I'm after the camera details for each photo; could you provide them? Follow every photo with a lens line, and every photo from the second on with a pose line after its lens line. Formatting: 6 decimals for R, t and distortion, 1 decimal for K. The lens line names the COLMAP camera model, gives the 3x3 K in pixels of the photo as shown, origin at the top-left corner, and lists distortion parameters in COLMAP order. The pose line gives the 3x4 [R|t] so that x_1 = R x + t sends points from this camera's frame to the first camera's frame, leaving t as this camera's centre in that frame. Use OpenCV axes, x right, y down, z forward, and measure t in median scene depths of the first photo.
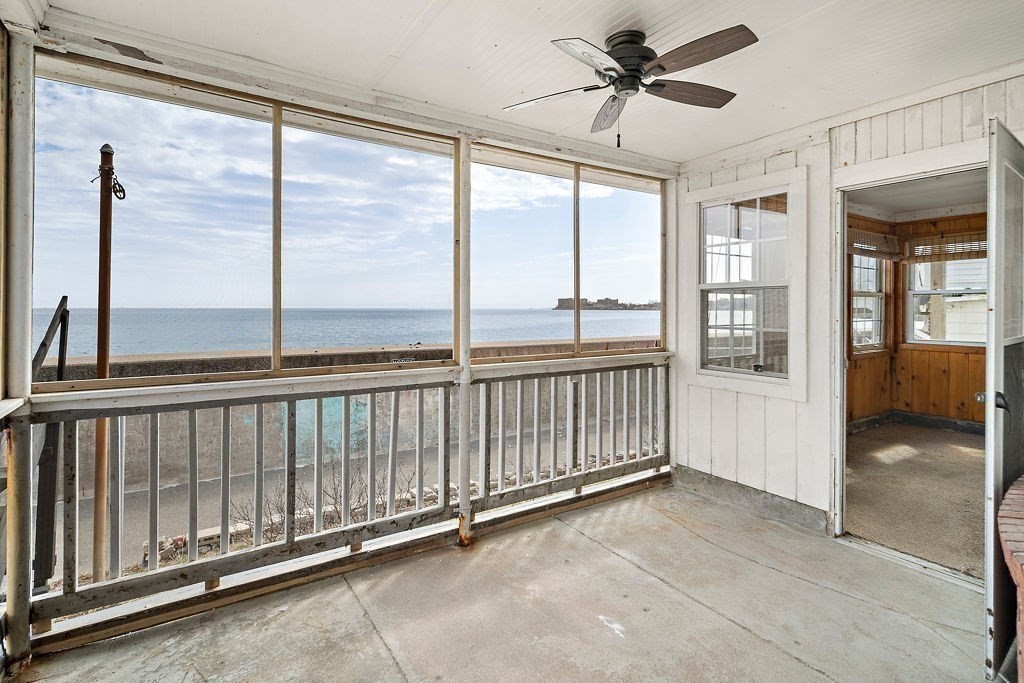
lens RADIAL K [[502.1, 0, 516.3], [0, 502.1, 307.3], [0, 0, 1]] dist [0.001702, 0.000505]
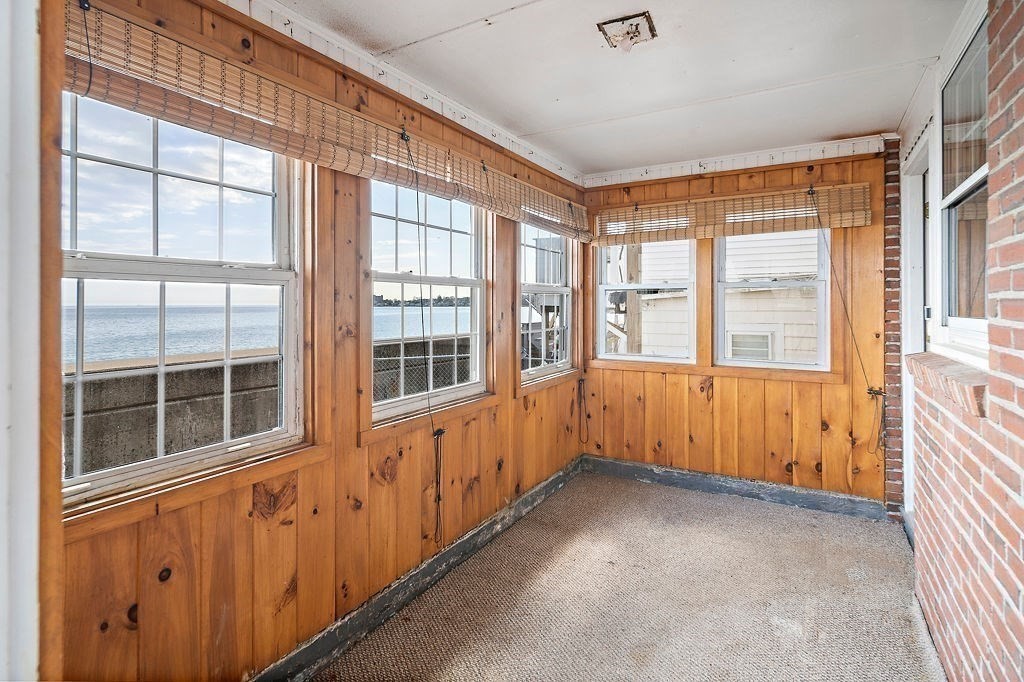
lens RADIAL K [[502.1, 0, 508.5], [0, 502.1, 304.2], [0, 0, 1]] dist [0.001702, 0.000505]
pose [[0.902244, -0.003976, 0.431207, 0.365289], [0.003625, 0.999992, 0.001636, -0.007653], [-0.431210, 0.000088, 0.902252, 0.423873]]
